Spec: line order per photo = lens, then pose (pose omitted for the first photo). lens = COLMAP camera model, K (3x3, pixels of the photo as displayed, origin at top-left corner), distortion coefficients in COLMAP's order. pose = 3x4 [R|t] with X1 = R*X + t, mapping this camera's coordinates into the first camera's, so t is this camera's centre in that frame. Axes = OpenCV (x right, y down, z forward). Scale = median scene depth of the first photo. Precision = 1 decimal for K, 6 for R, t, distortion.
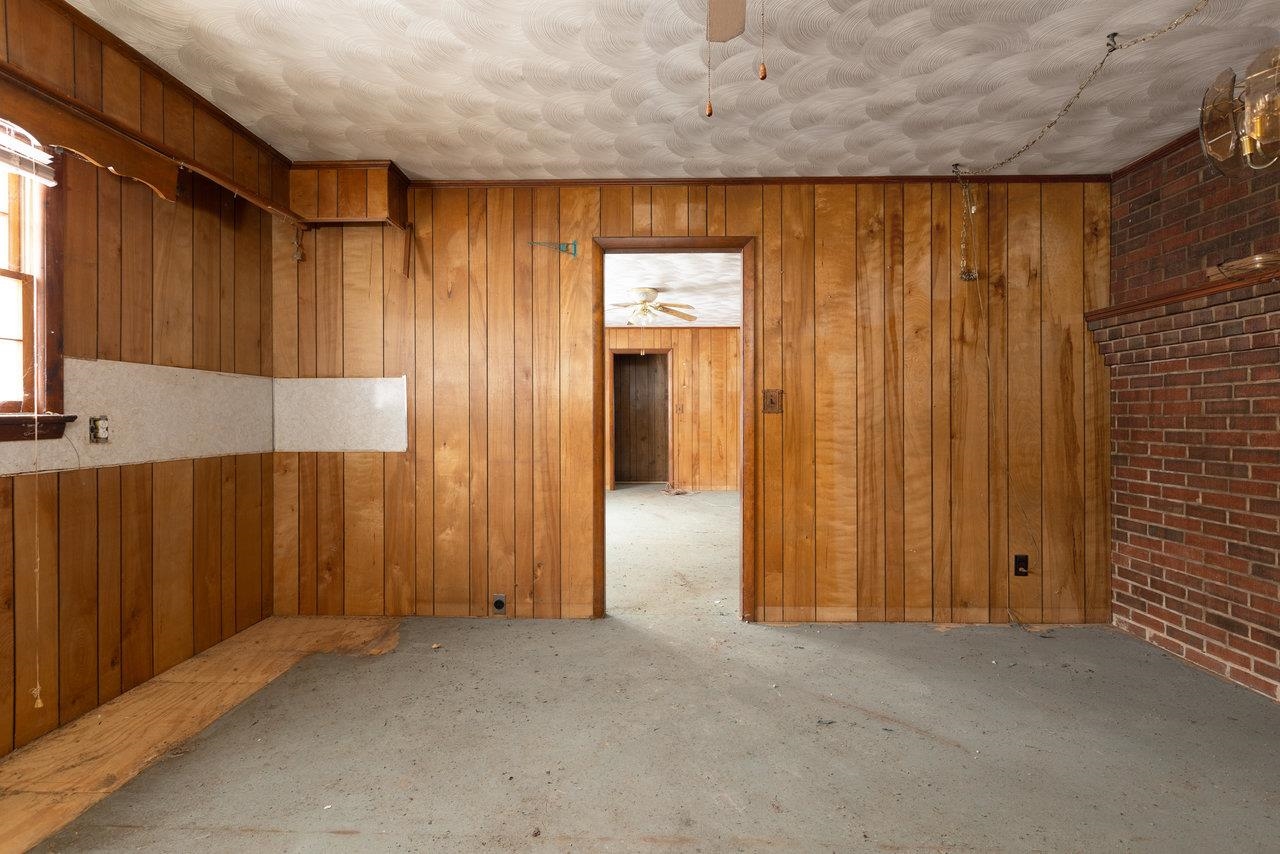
lens RADIAL K [[587.9, 0, 640.0], [0, 587.9, 427.0], [0, 0, 1]] dist [-0.002479, -0.000598]
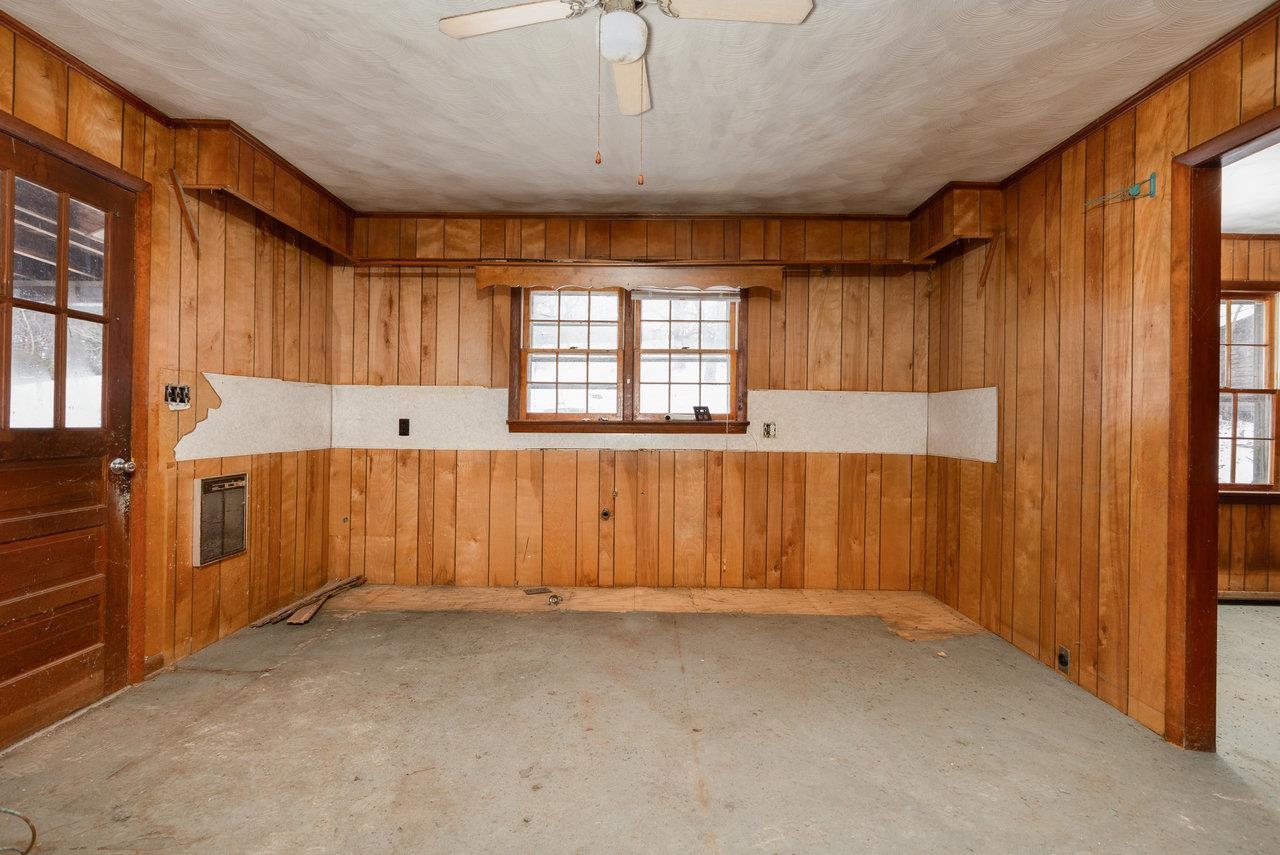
lens RADIAL K [[584.5, 0, 640.0], [0, 584.5, 427.5], [0, 0, 1]] dist [-0.000457, -0.000198]
pose [[0.025163, 0.013256, -0.999595, 0.646689], [-0.035262, 0.999302, 0.012364, -0.008523], [0.999061, 0.034936, 0.025613, 0.455435]]
